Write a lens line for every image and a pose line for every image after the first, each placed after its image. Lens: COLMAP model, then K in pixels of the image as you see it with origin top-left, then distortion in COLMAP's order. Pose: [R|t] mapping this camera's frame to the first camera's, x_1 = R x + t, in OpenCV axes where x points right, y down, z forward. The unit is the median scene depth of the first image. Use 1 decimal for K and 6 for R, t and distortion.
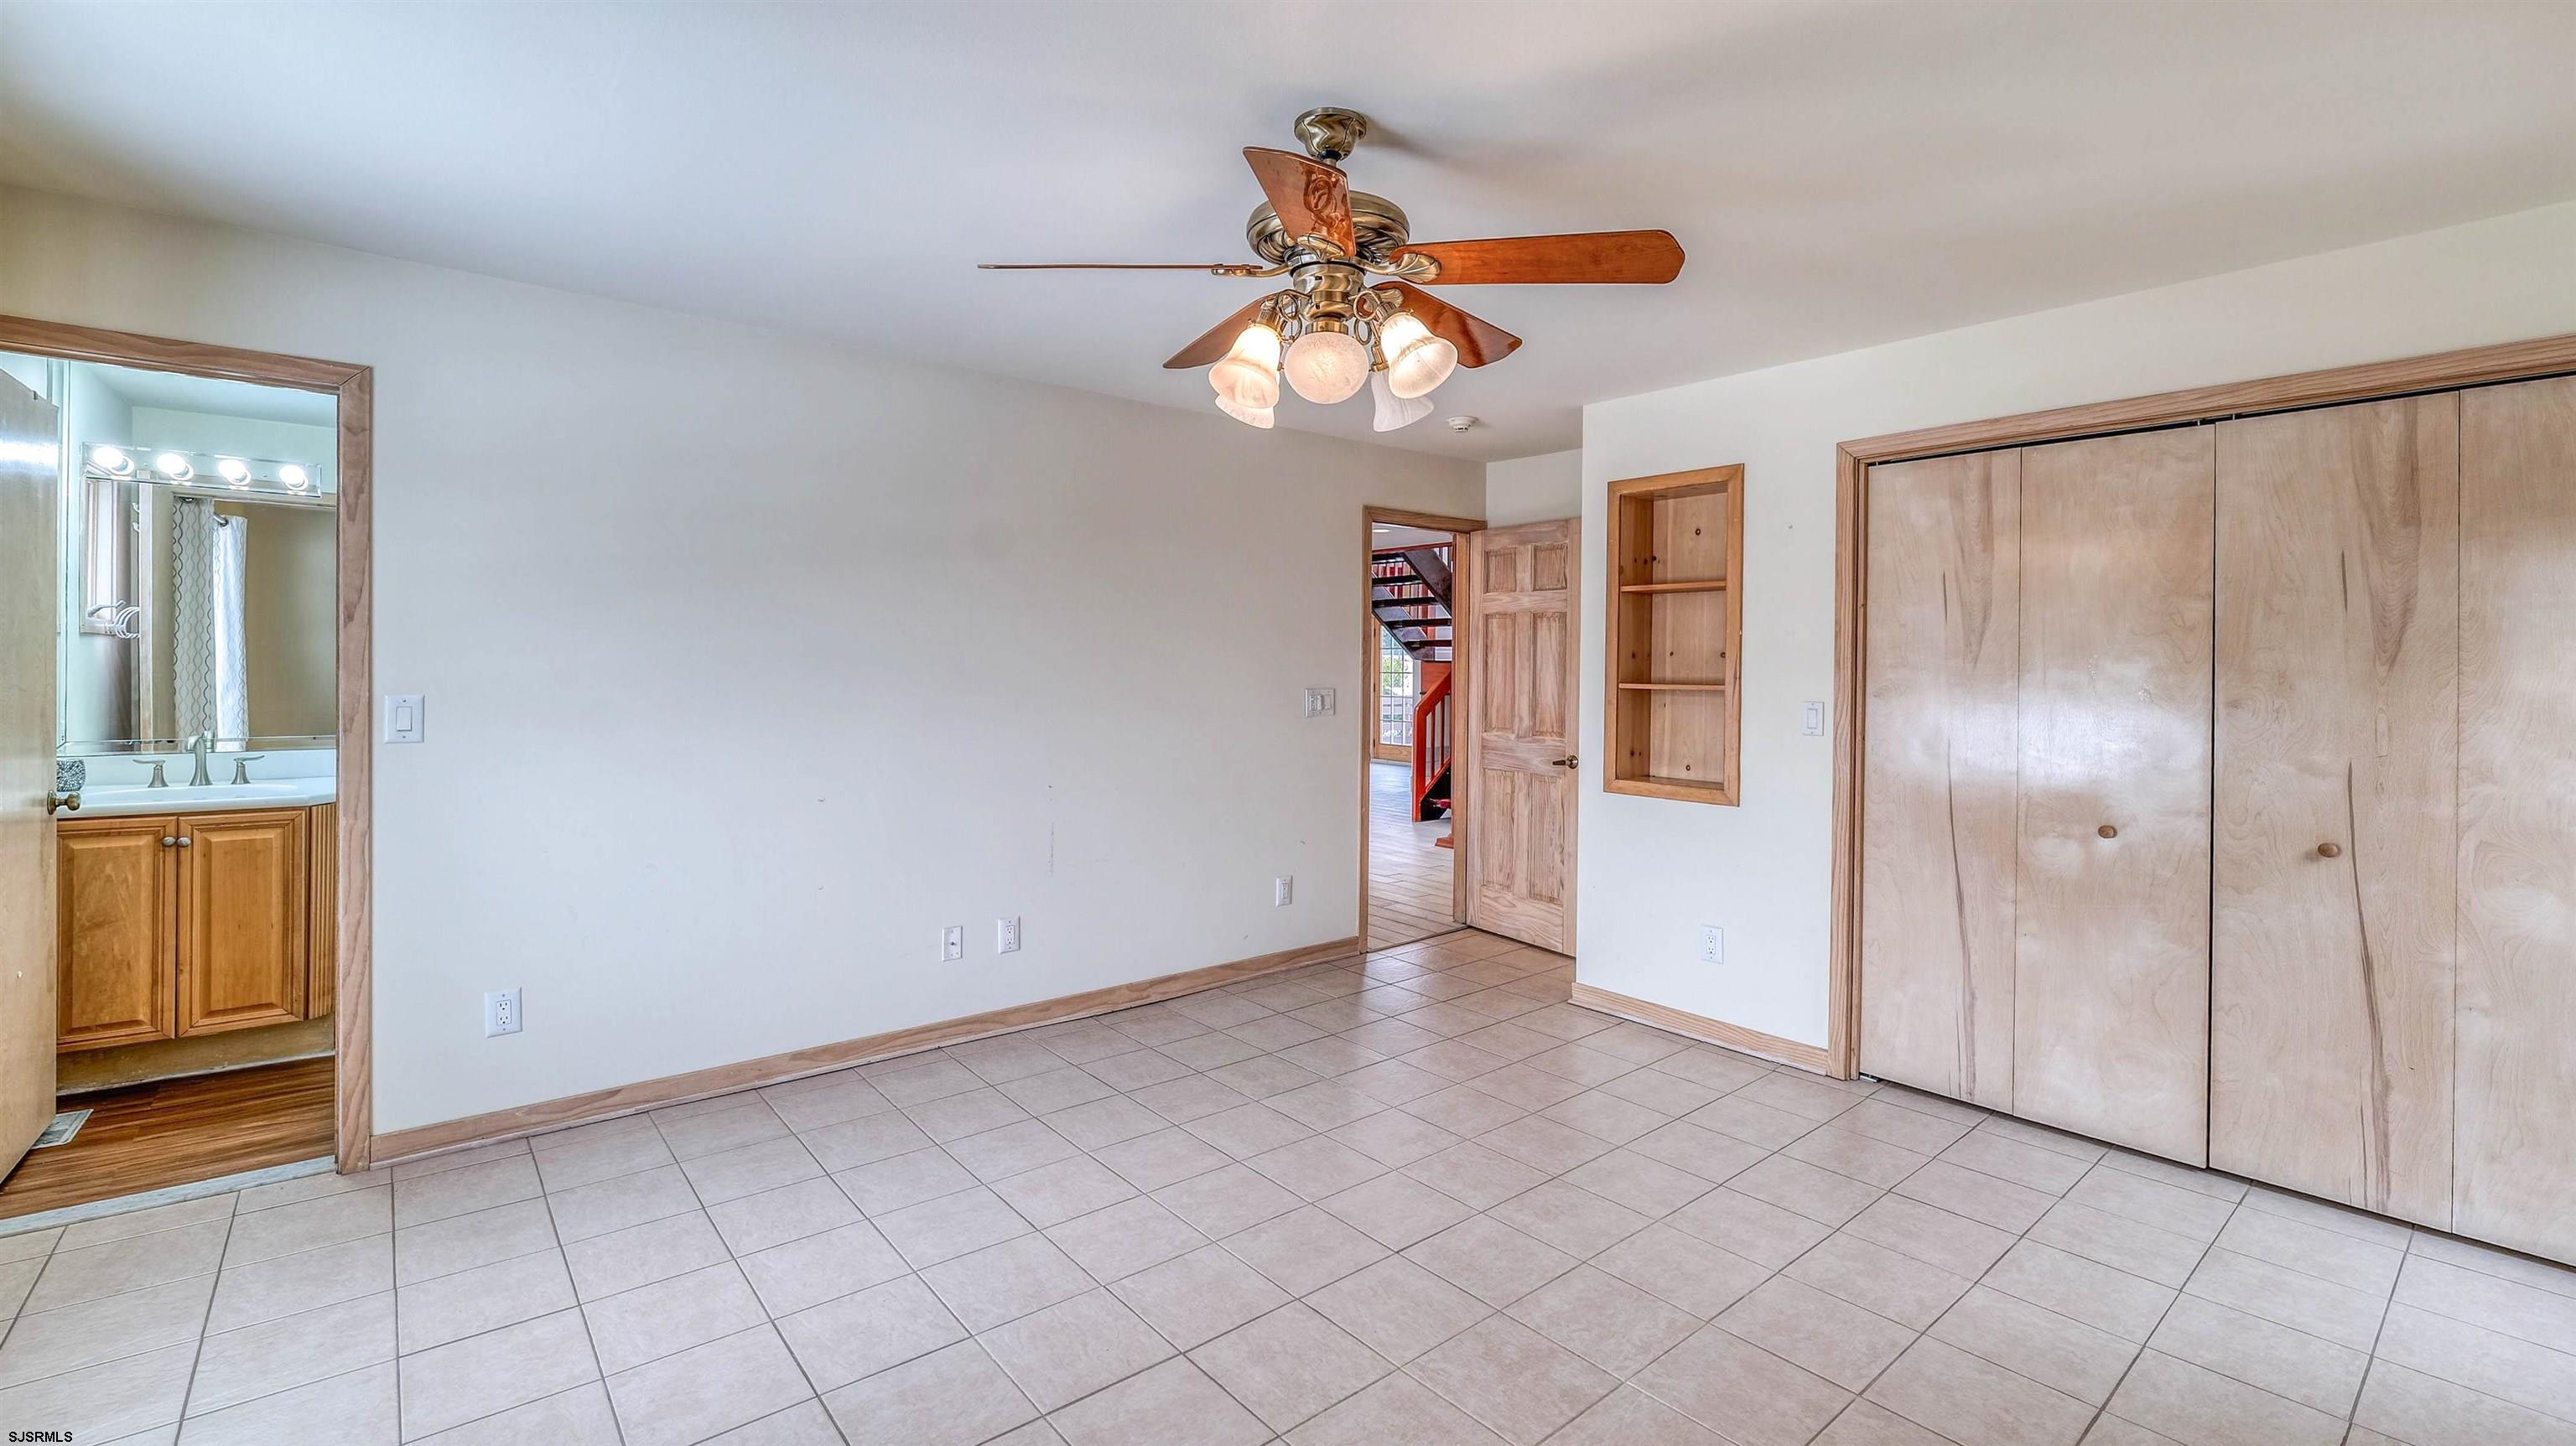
lens RADIAL K [[1046.6, 0, 1279.7], [0, 1046.6, 668.3], [0, 0, 1]] dist [-0.011153, 0.000413]
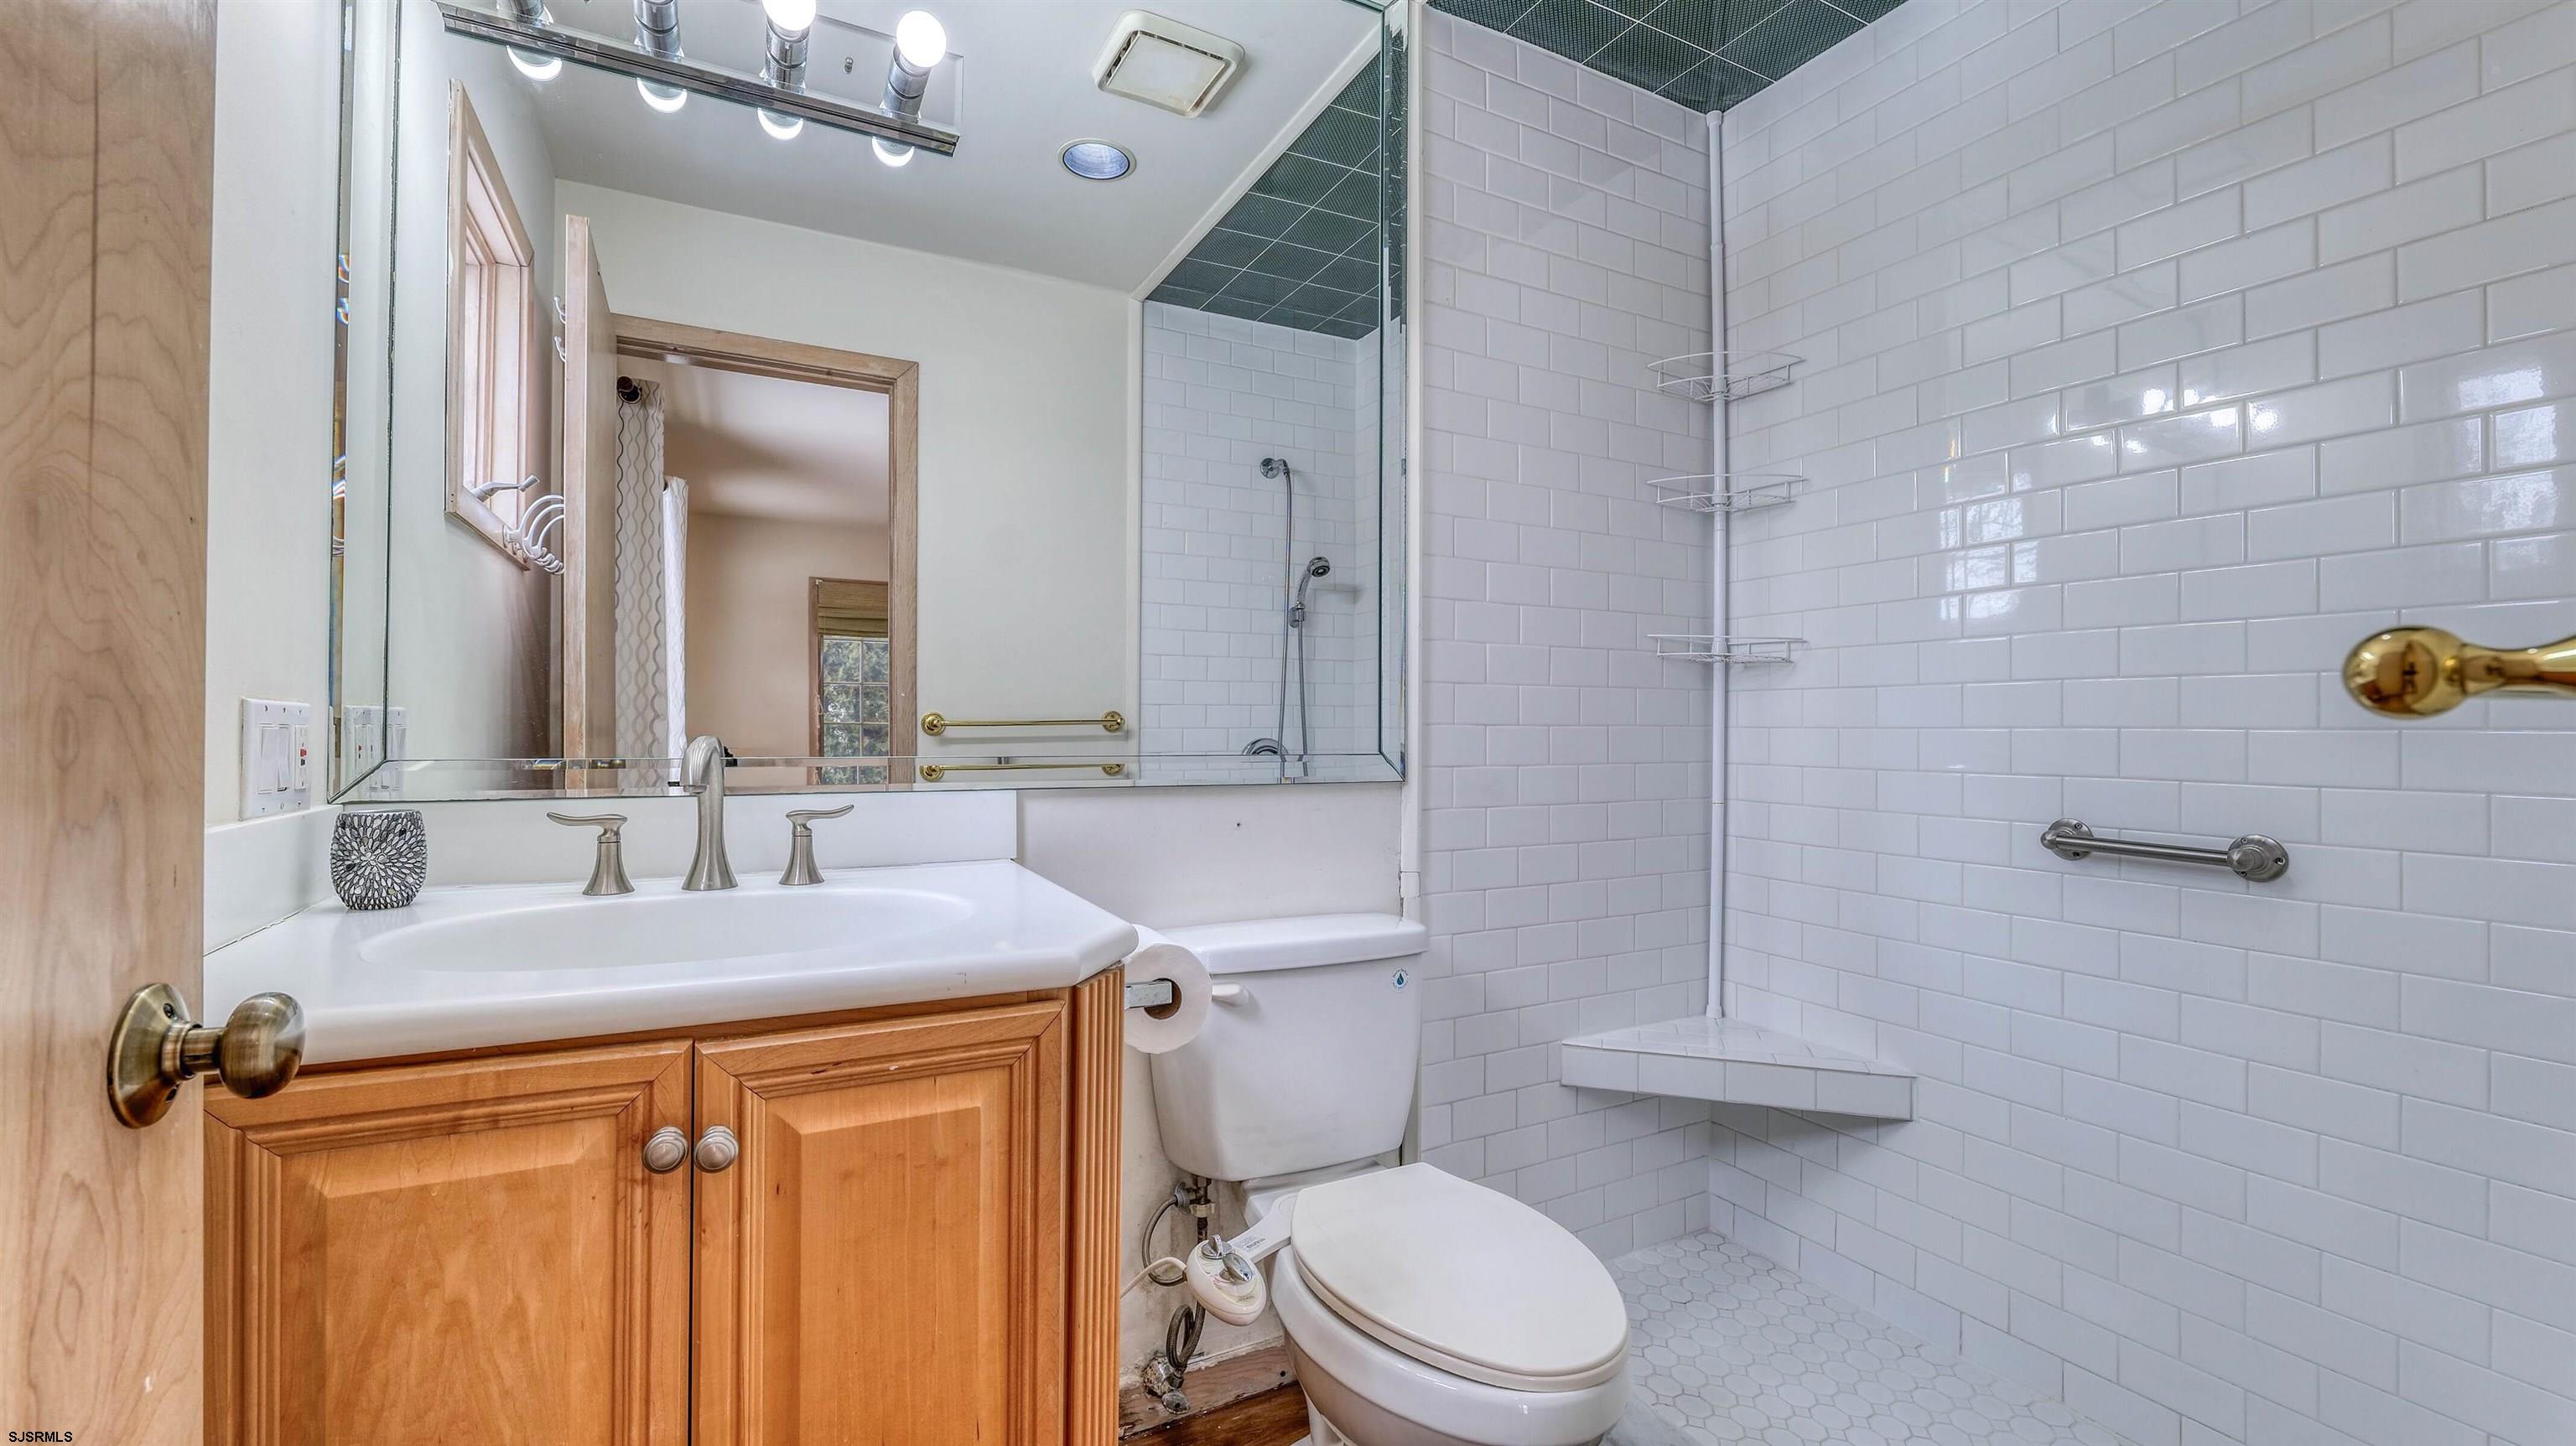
lens RADIAL K [[1046.6, 0, 1300.9], [0, 1046.6, 717.5], [0, 0, 1]] dist [-0.011153, 0.000413]
pose [[0.976420, -0.010528, -0.215623, -0.829298], [0.007124, 0.999837, -0.016561, 0.067416], [0.215762, 0.014635, 0.976336, 0.750413]]
